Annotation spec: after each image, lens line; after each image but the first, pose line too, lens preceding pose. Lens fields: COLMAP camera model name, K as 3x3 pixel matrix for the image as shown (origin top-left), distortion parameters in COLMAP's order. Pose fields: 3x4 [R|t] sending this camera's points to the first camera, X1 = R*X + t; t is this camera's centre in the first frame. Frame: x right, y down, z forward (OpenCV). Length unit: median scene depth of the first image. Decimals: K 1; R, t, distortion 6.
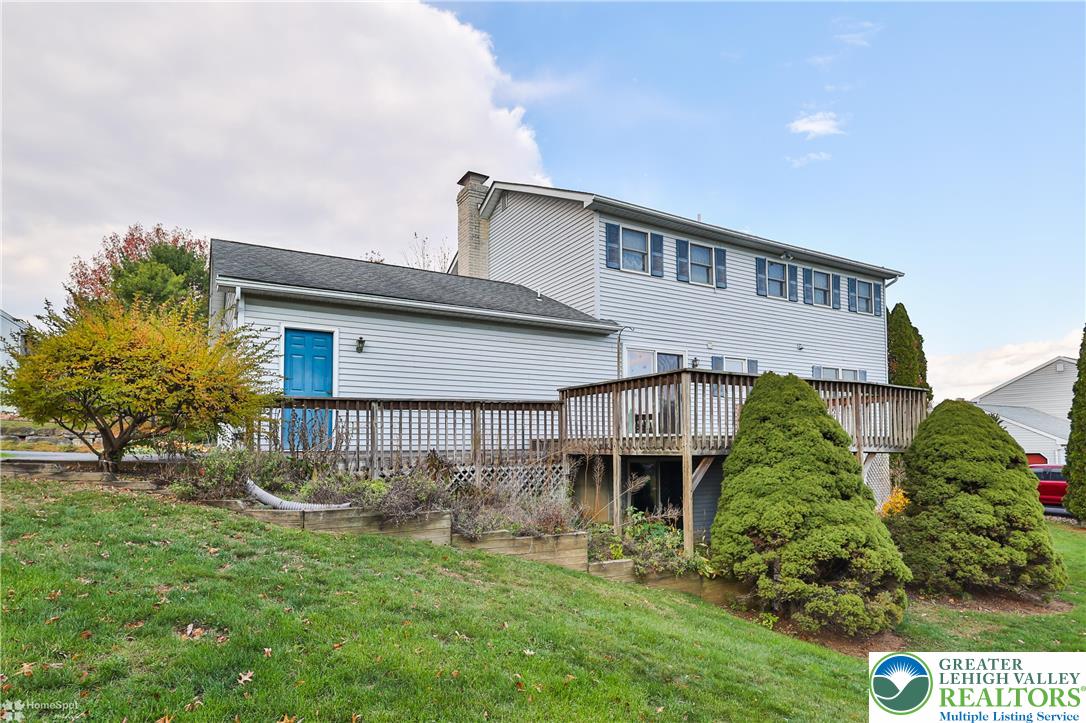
lens RADIAL K [[575.5, 0, 544.8], [0, 575.5, 427.1], [0, 0, 1]] dist [0.000620, 0.000309]
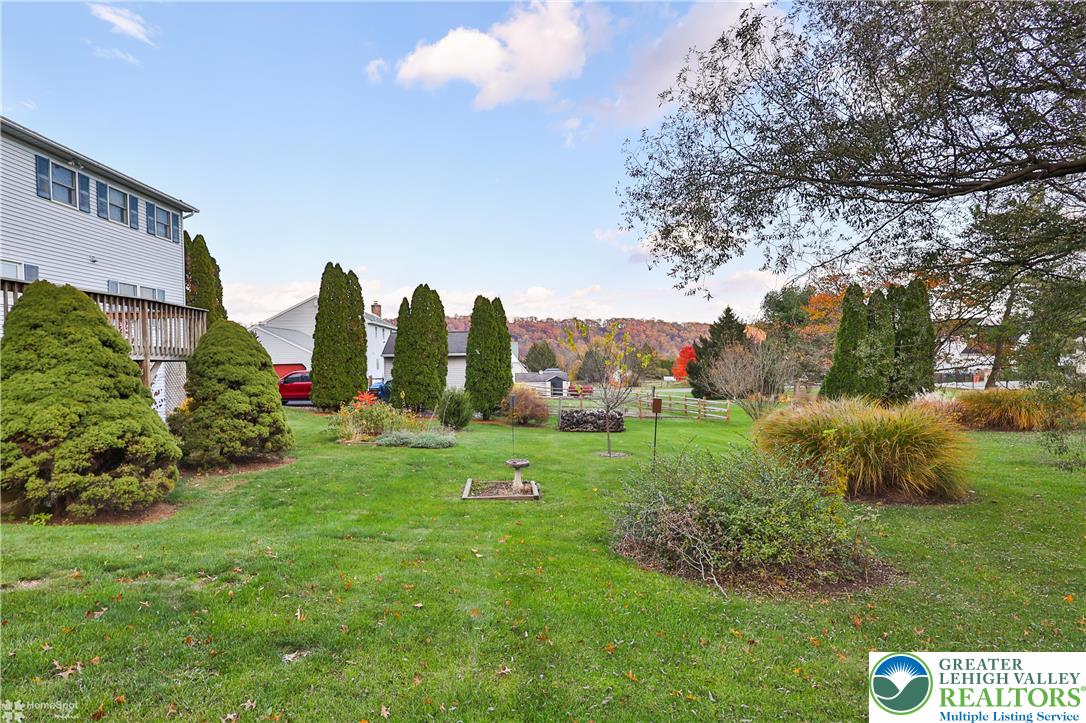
lens RADIAL K [[523.6, 0, 512.0], [0, 523.6, 362.8], [0, 0, 1]] dist [0.001753, 0.000025]
pose [[0.476375, -0.015644, 0.879103, -0.026491], [-0.014399, 0.999569, 0.025590, 0.012312], [-0.879124, -0.024848, 0.475944, -0.151369]]
